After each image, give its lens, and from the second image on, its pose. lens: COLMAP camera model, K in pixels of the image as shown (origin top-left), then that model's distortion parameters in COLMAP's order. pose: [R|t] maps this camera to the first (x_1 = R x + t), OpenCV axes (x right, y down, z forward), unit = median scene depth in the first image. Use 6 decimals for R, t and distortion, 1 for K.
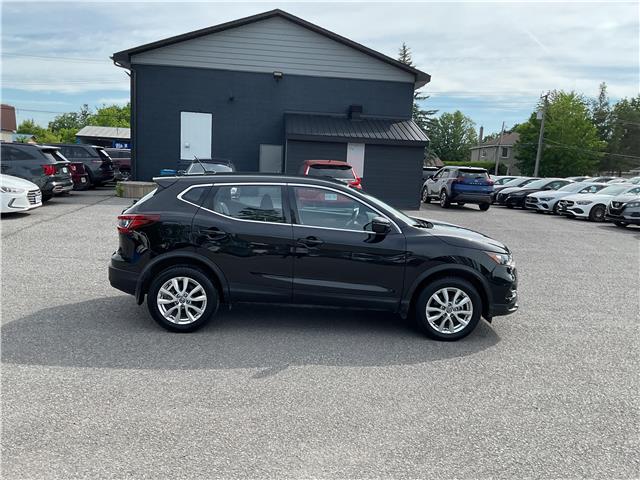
lens RADIAL K [[528.2, 0, 314.5], [0, 528.2, 243.3], [0, 0, 1]] dist [0.062290, -0.124601]
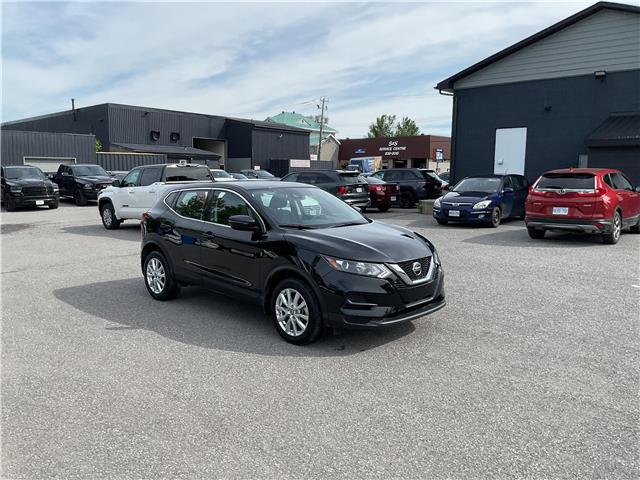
lens RADIAL K [[528.2, 0, 319.0], [0, 528.2, 238.0], [0, 0, 1]] dist [0.062290, -0.124601]
pose [[0.680765, 0.038666, -0.731481, 0.454172], [-0.078141, 0.996741, -0.020036, 0.002782], [0.728322, 0.070799, 0.681568, 0.165480]]
